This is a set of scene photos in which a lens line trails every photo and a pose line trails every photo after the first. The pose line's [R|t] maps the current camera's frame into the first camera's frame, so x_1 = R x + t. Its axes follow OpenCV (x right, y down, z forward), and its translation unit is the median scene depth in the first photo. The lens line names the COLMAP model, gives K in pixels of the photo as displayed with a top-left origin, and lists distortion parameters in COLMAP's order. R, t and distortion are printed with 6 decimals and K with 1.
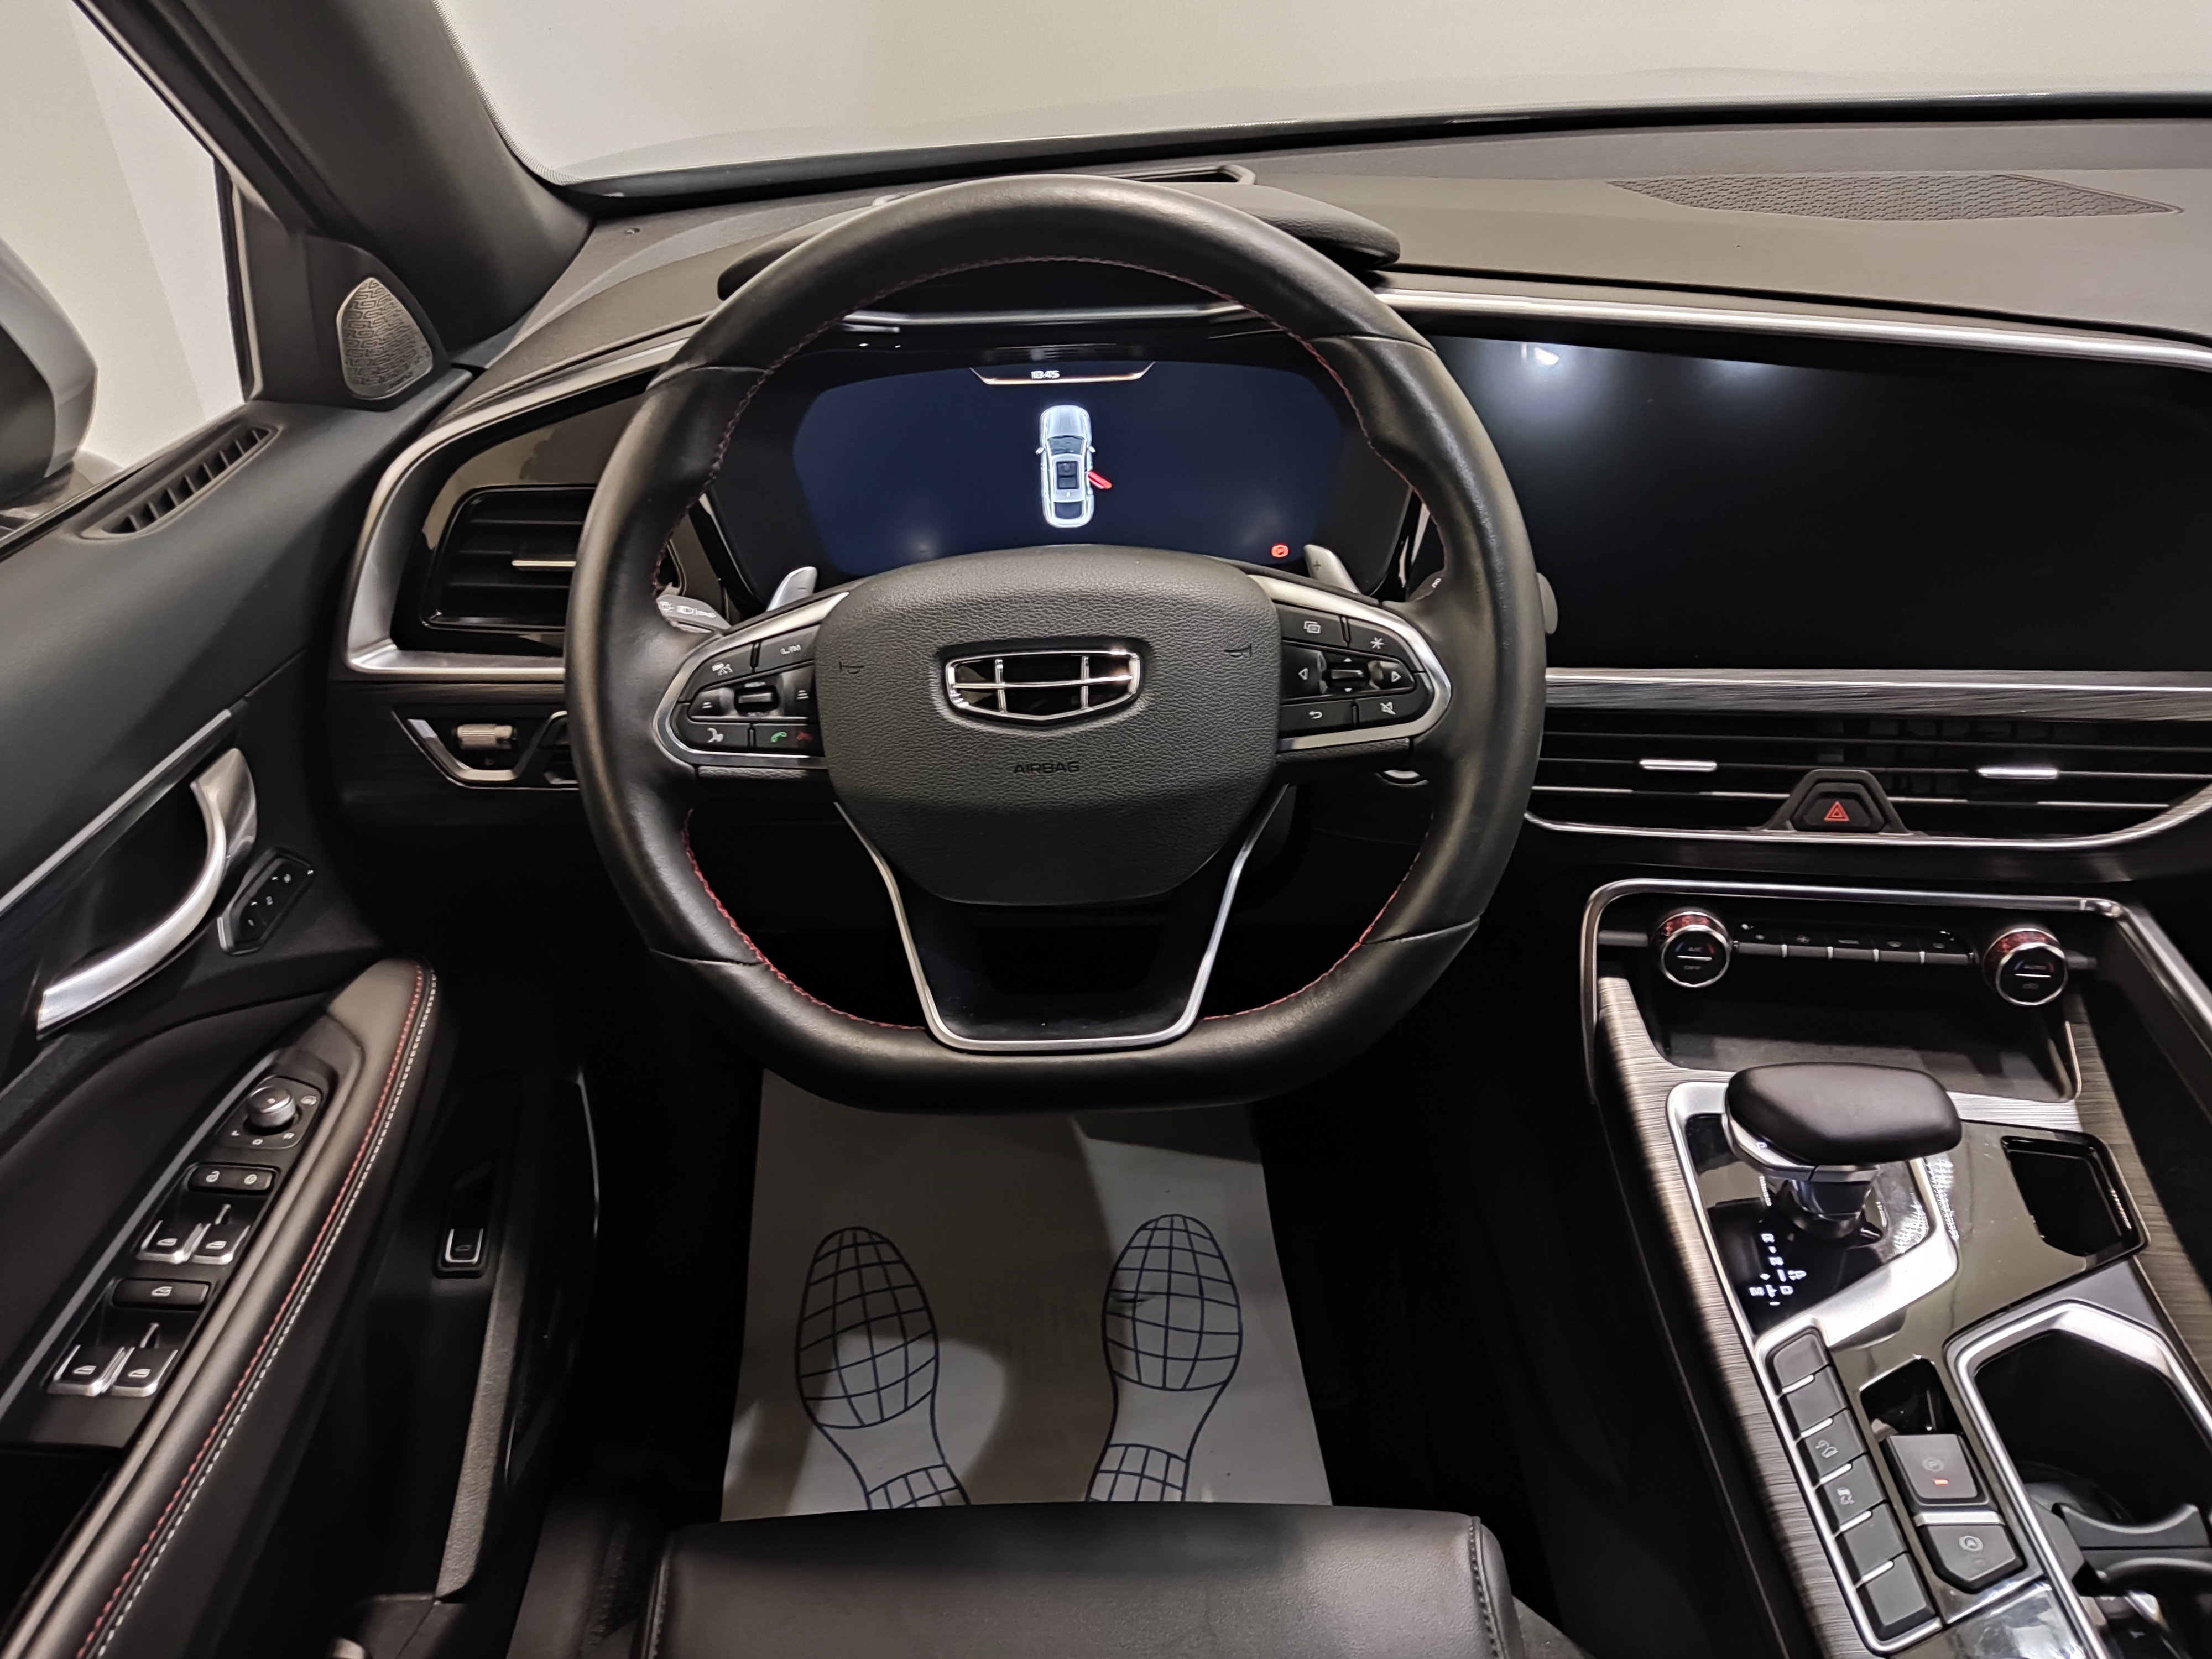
lens RADIAL K [[1643.6, 0, 1107.4], [0, 1643.6, 836.3], [0, 0, 1]] dist [0.062671, -0.045445]
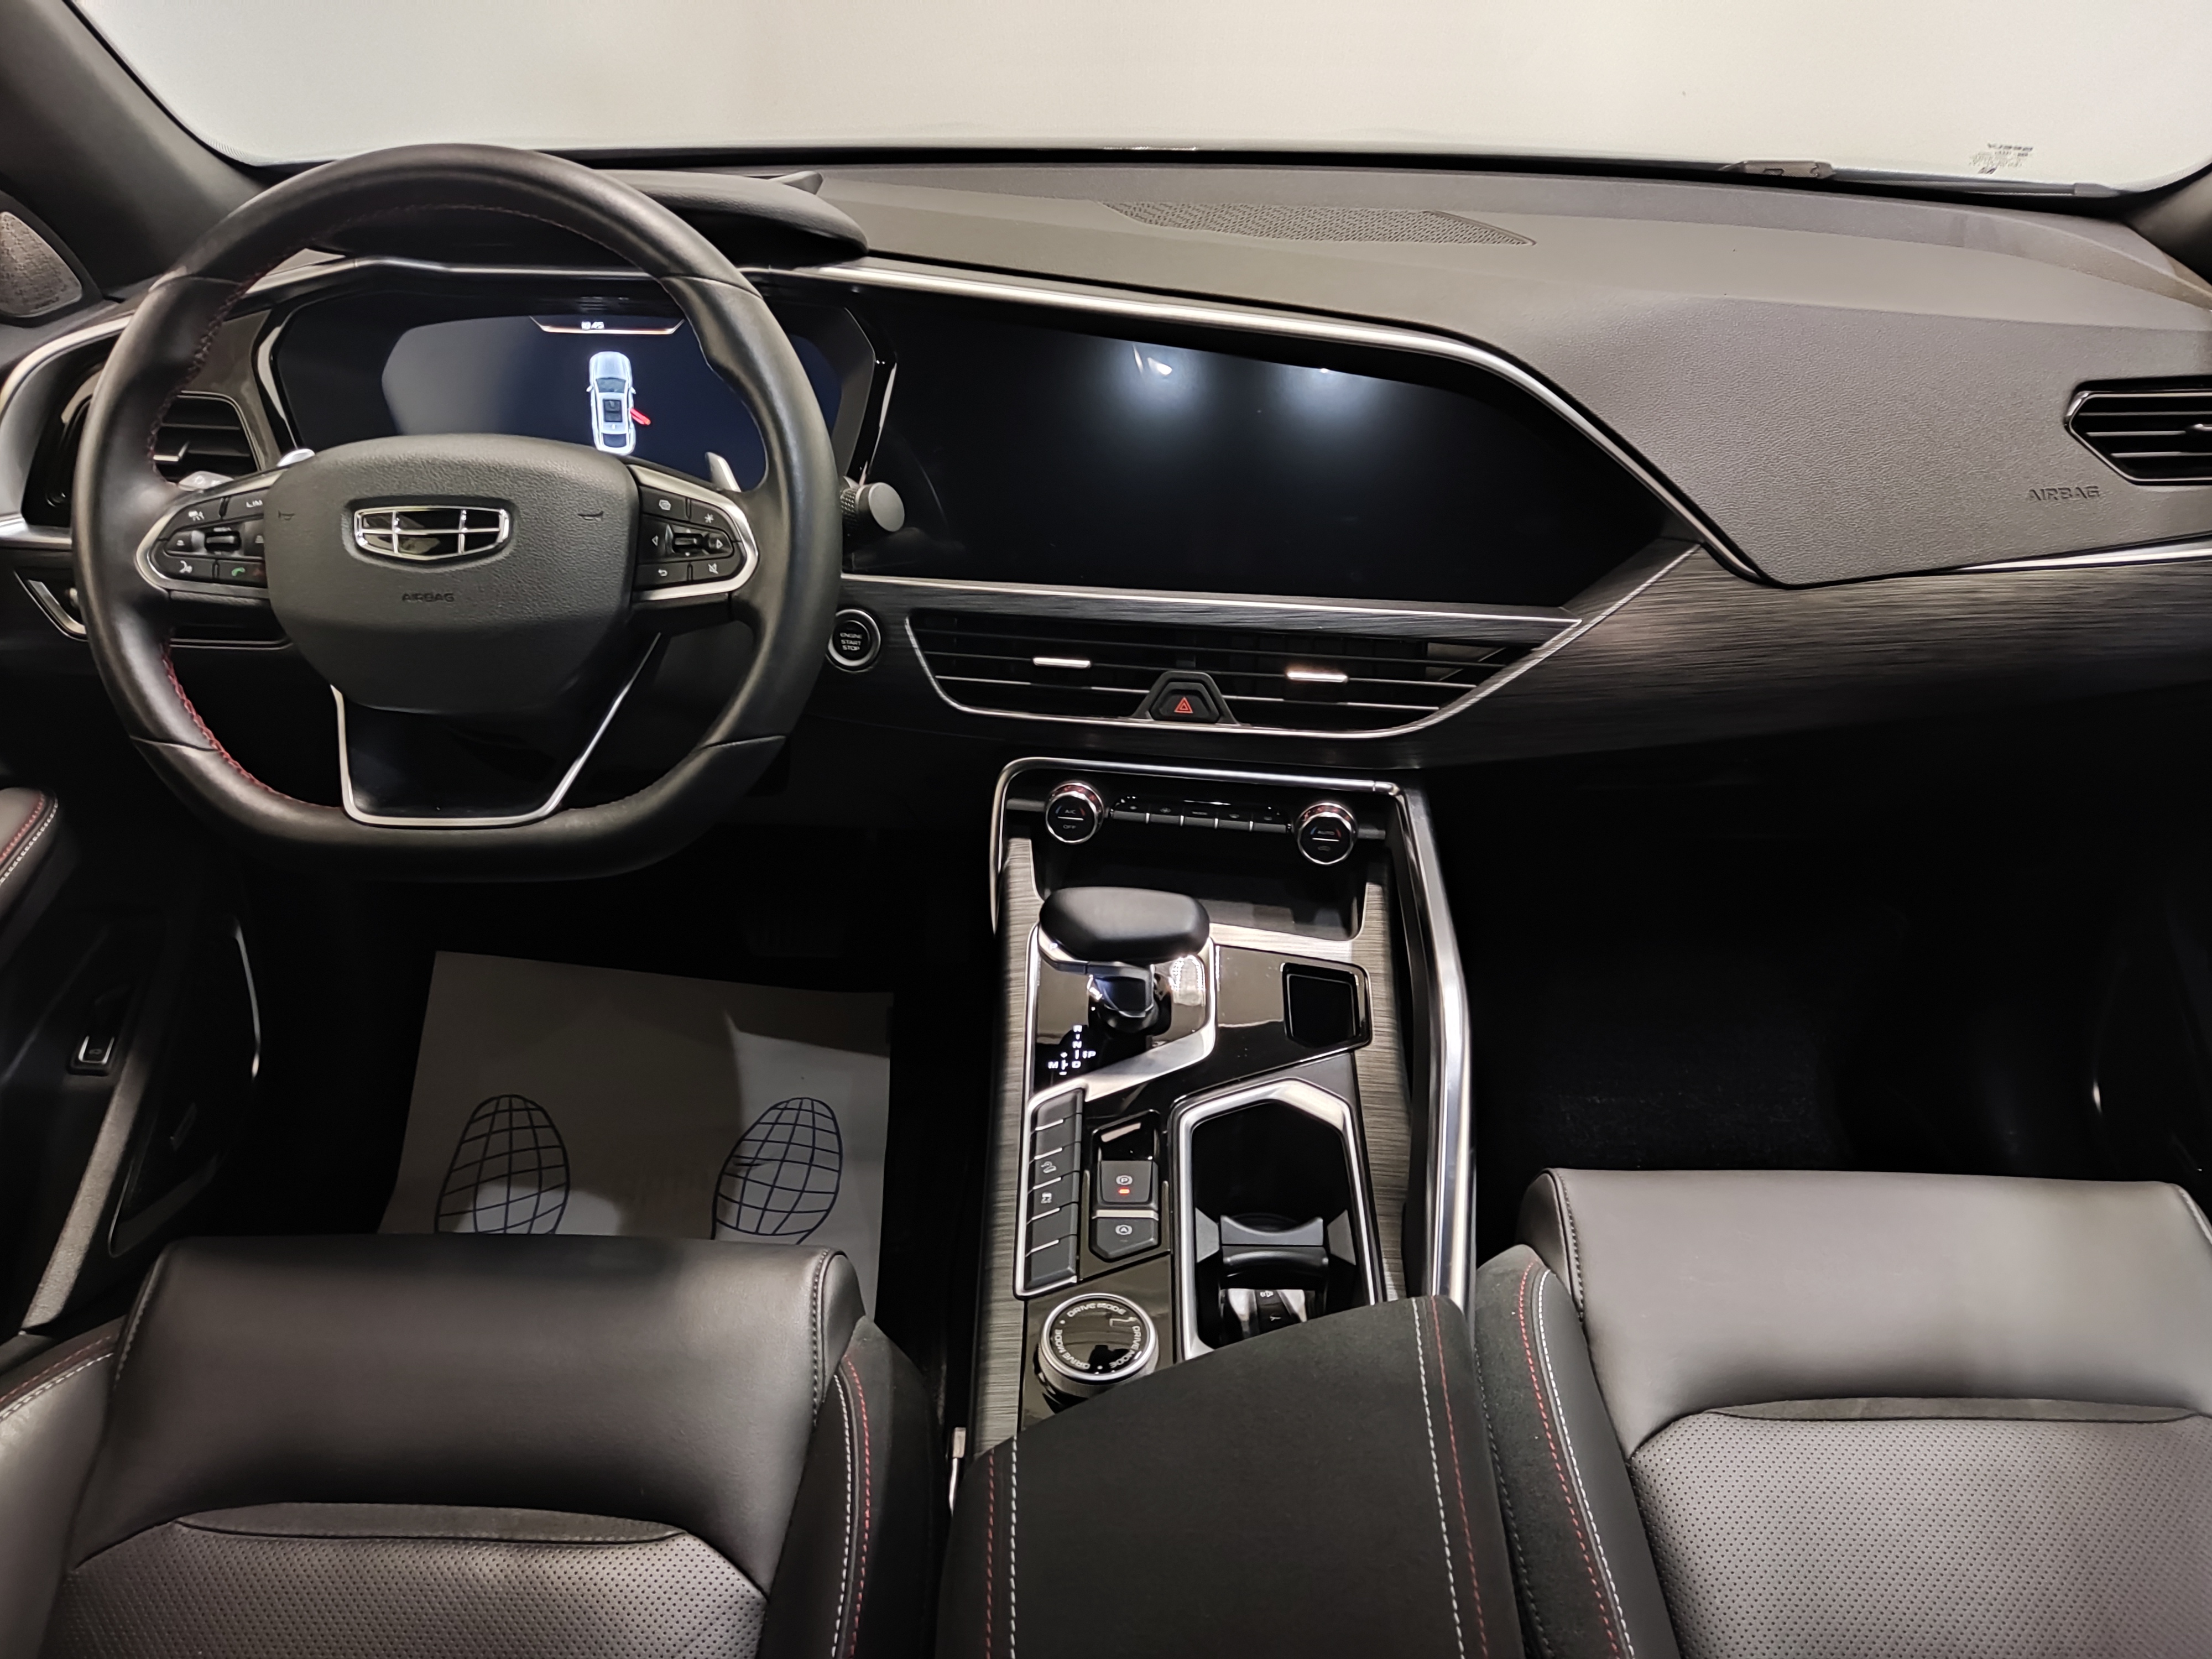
lens RADIAL K [[1643.6, 0, 1106.3], [0, 1643.6, 843.0], [0, 0, 1]] dist [0.062671, -0.045445]
pose [[0.998865, 0.043212, 0.020028, 0.357586], [-0.042749, 0.998822, -0.022964, 0.118669], [-0.020997, 0.022082, 0.999536, -0.228575]]
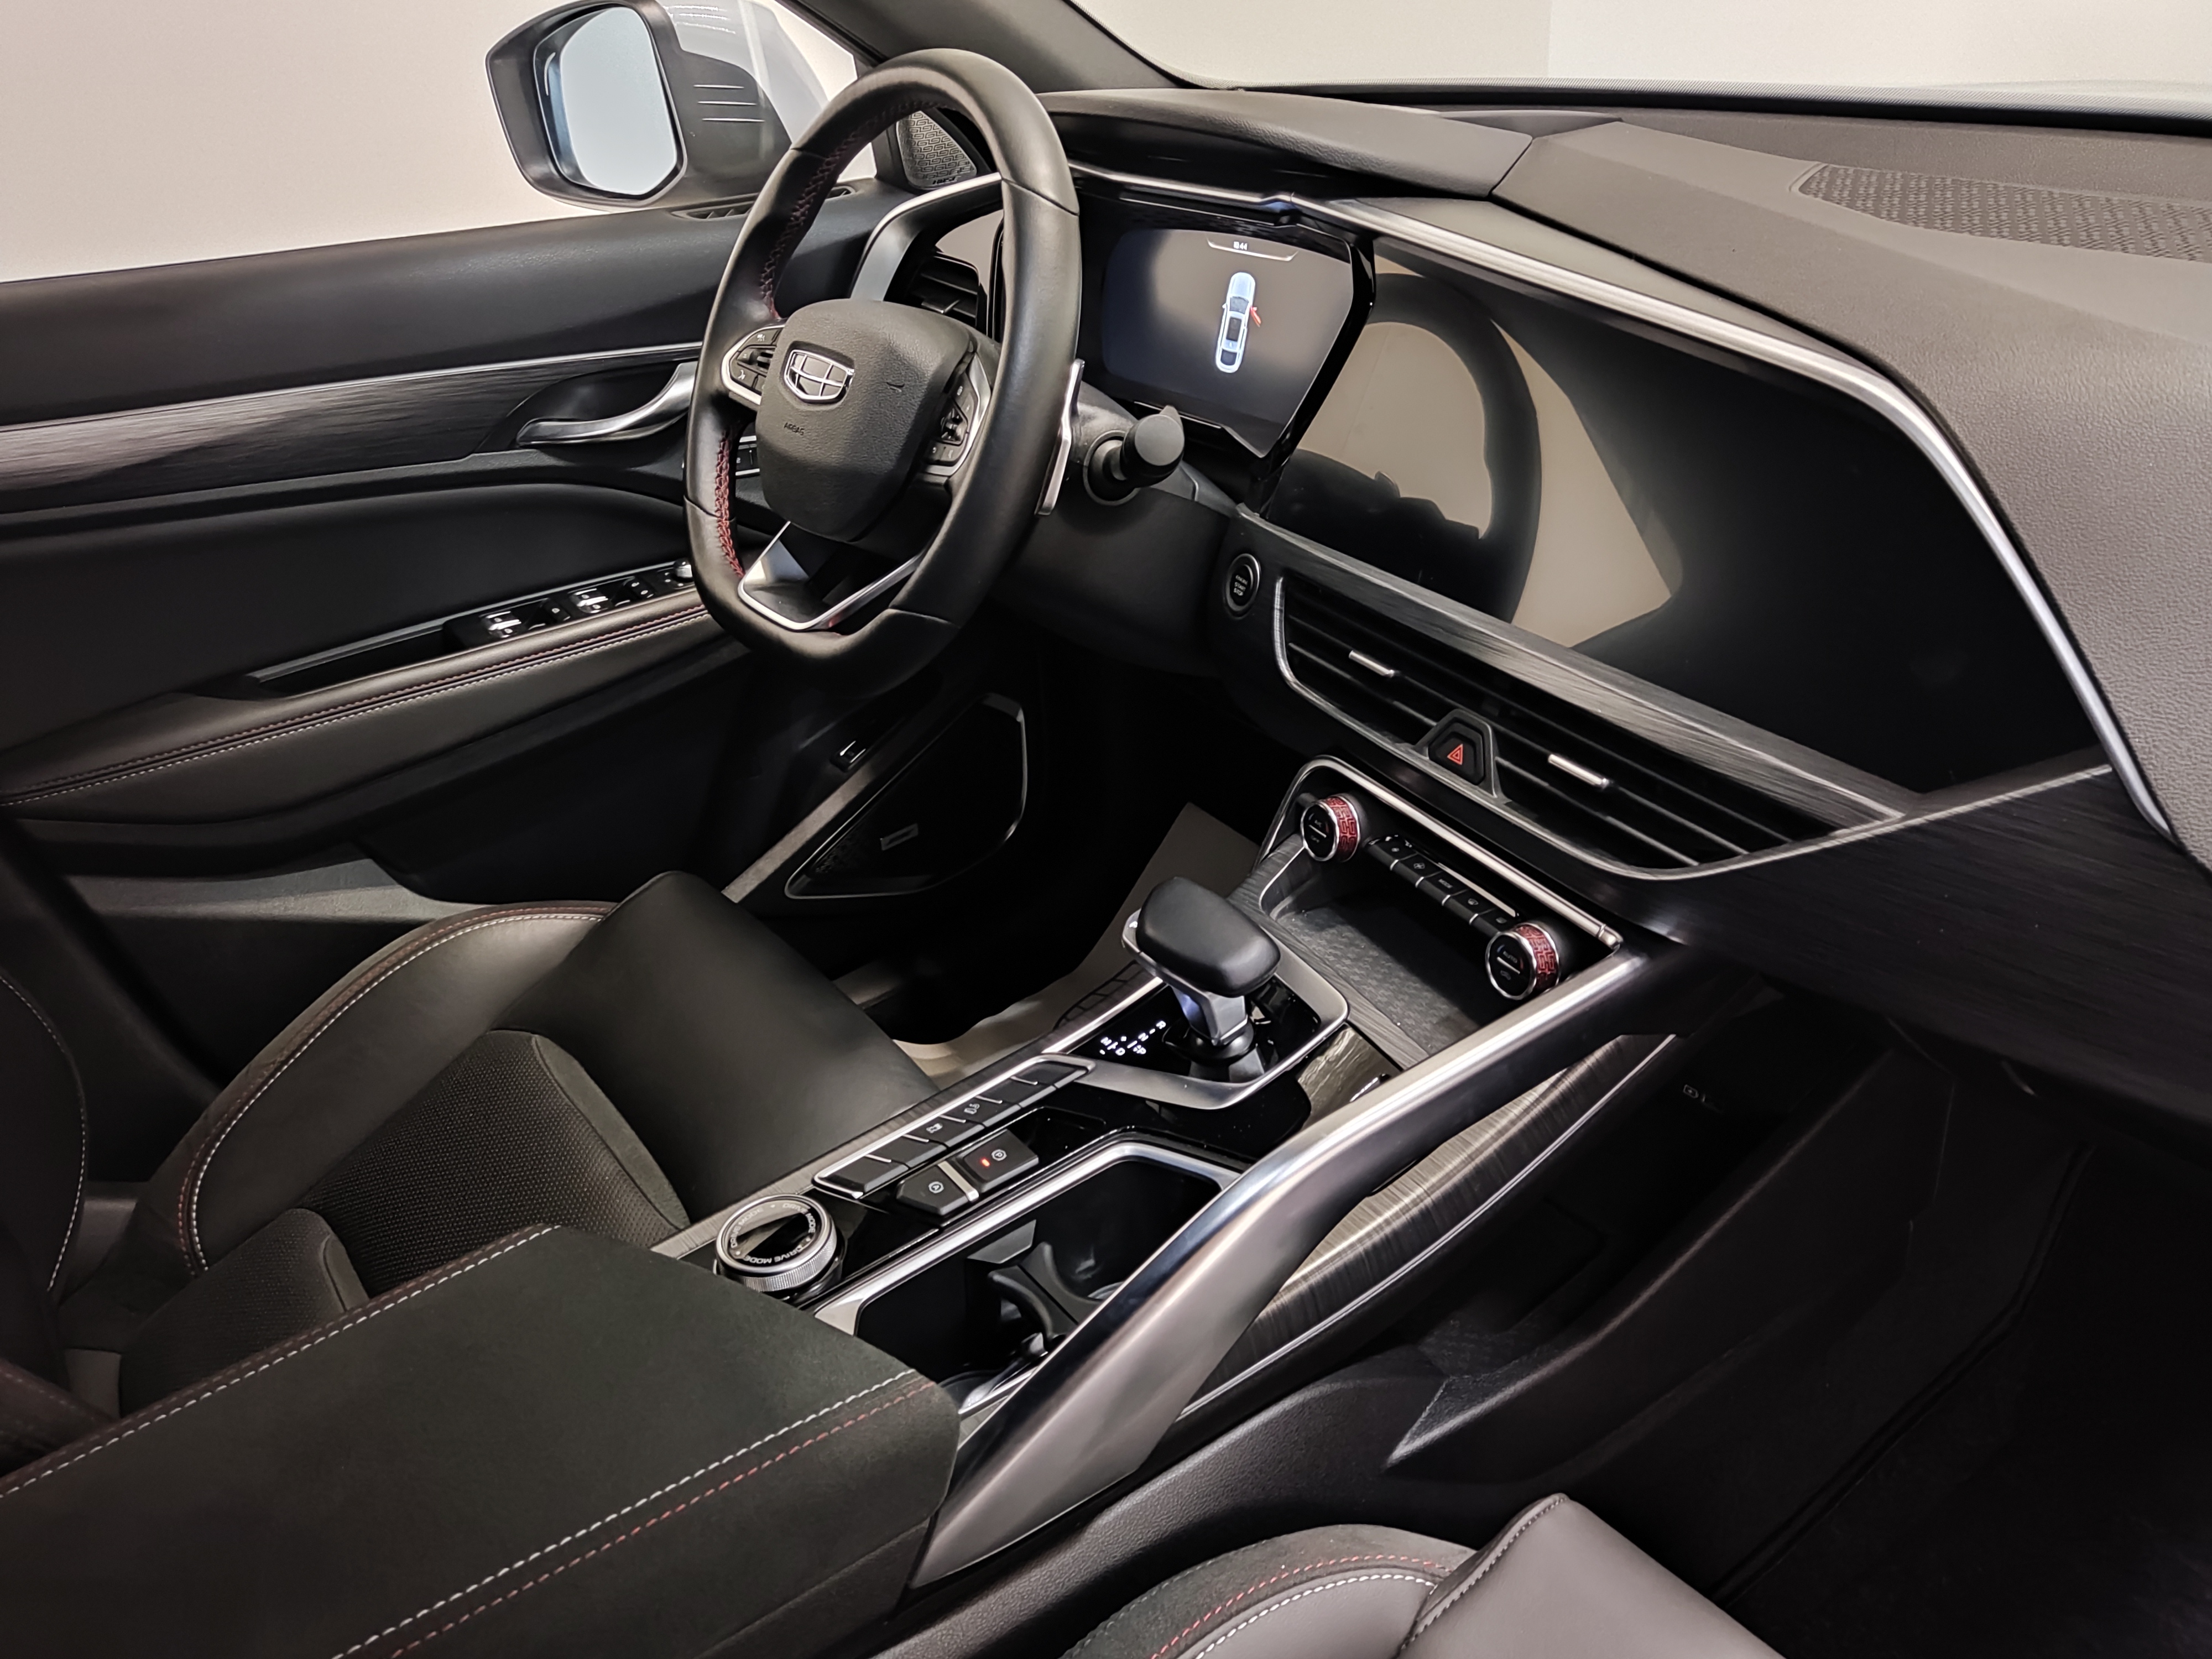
lens RADIAL K [[1643.6, 0, 1093.4], [0, 1643.6, 839.5], [0, 0, 1]] dist [0.062671, -0.045445]
pose [[0.595083, 0.400929, -0.696515, 1.040705], [-0.383943, 0.903202, 0.191872, -0.076438], [0.706020, 0.153242, 0.691413, 0.127078]]
